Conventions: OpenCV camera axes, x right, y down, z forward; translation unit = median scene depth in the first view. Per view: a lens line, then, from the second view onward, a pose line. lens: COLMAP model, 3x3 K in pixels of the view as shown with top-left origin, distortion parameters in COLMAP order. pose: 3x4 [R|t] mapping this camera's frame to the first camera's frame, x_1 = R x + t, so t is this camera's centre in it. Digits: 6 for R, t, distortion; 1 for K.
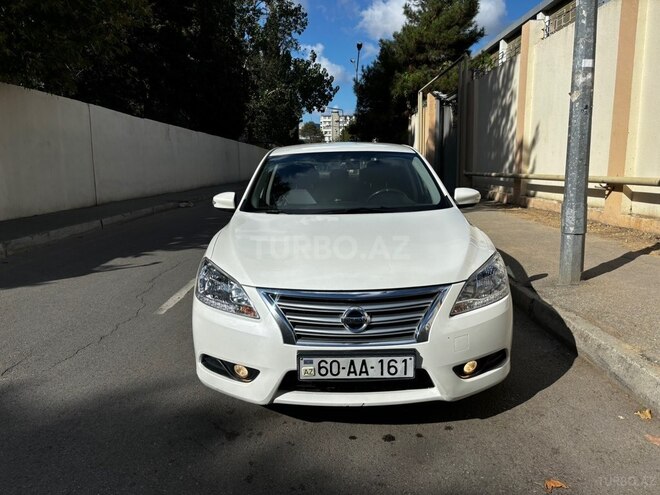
lens RADIAL K [[506.7, 0, 330.0], [0, 506.7, 247.5], [0, 0, 1]] dist [0.035525, -0.005115]
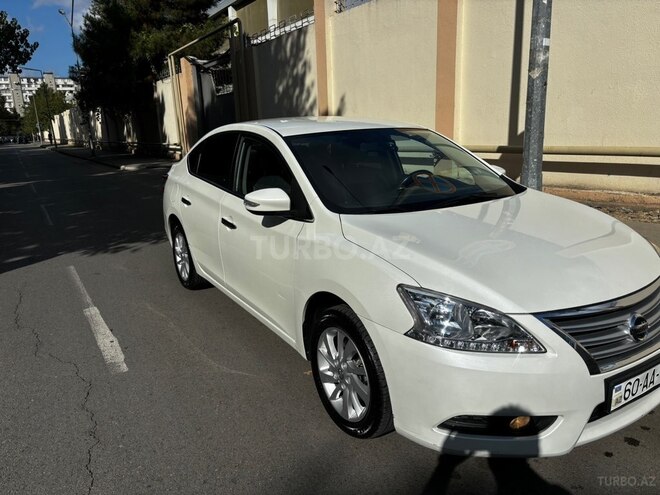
lens RADIAL K [[506.7, 0, 330.0], [0, 506.7, 247.5], [0, 0, 1]] dist [0.035525, -0.005115]
pose [[0.850598, -0.143997, 0.505715, -0.614823], [0.113318, 0.989372, 0.091116, -0.101409], [-0.513460, -0.020196, 0.857876, 0.373926]]
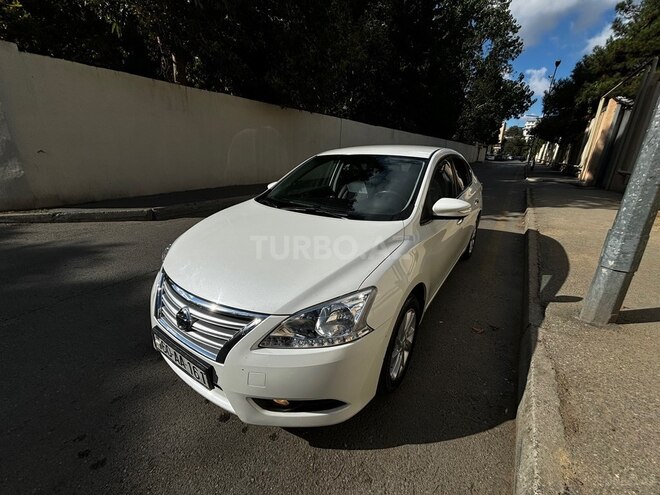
lens RADIAL K [[270.5, 0, 330.0], [0, 270.5, 247.5], [0, 0, 1]] dist [0.000785, -0.000294]
pose [[0.819081, 0.219037, -0.530215, 0.432974], [-0.123636, 0.969920, 0.209689, -0.124832], [0.560196, -0.106199, 0.821524, 0.520756]]
